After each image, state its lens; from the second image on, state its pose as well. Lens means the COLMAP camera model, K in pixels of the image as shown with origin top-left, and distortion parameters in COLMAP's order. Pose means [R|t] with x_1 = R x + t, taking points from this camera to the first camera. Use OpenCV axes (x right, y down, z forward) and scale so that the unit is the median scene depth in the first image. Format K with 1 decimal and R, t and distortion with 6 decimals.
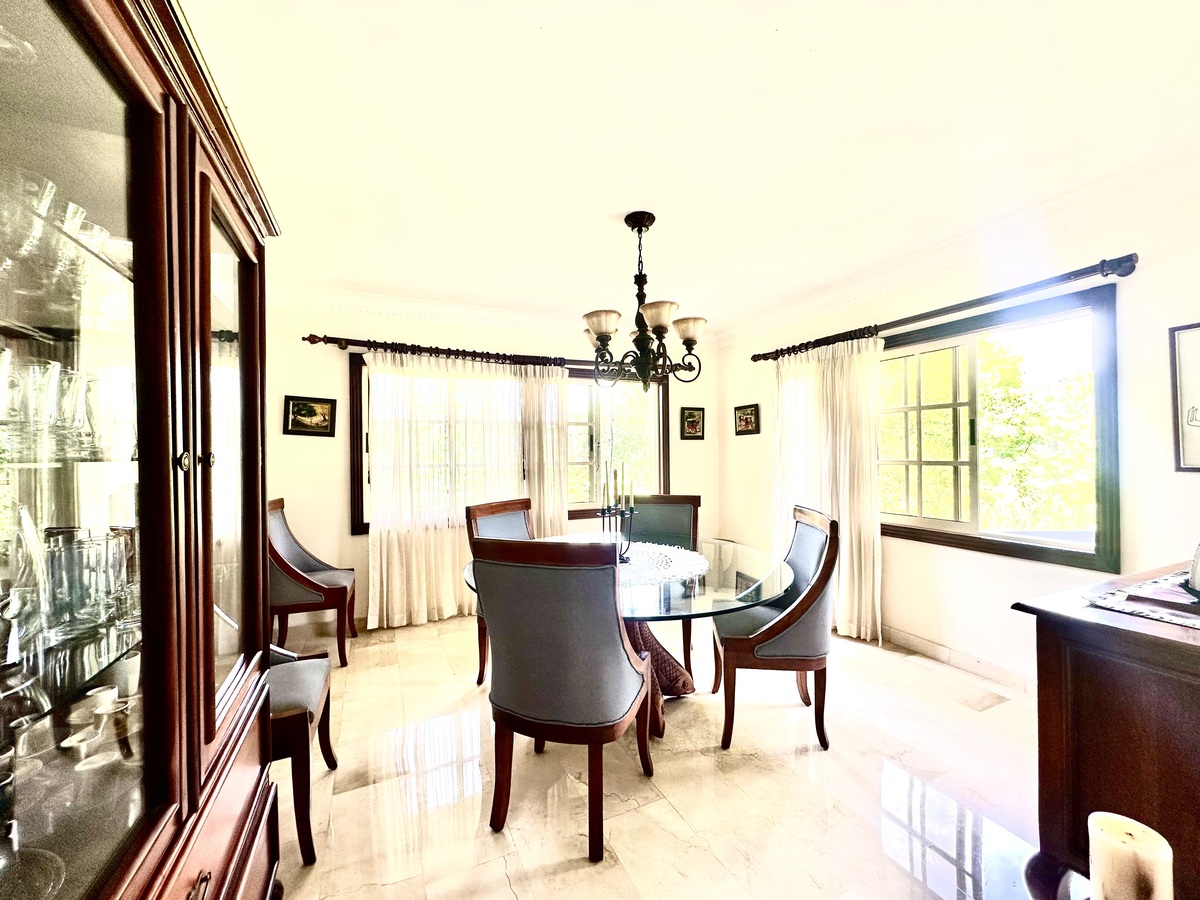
lens RADIAL K [[480.3, 0, 598.0], [0, 480.3, 454.9], [0, 0, 1]] dist [-0.000515, -0.000477]
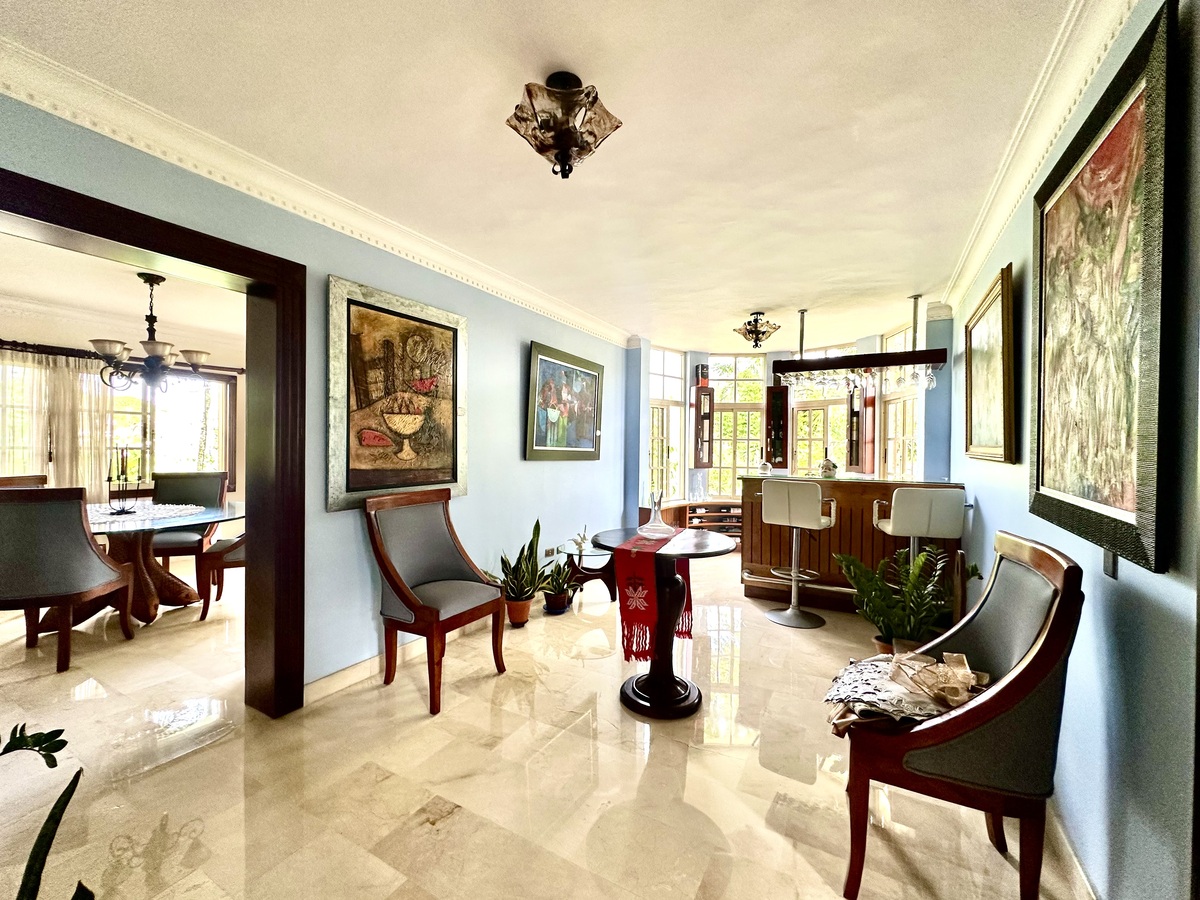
lens RADIAL K [[480.3, 0, 600.7], [0, 480.3, 447.8], [0, 0, 1]] dist [-0.000515, -0.000477]
pose [[0.805190, 0.014198, 0.592847, 0.325695], [-0.015033, 0.999881, -0.003530, 0.007712], [-0.592826, -0.006070, 0.805307, -0.962798]]
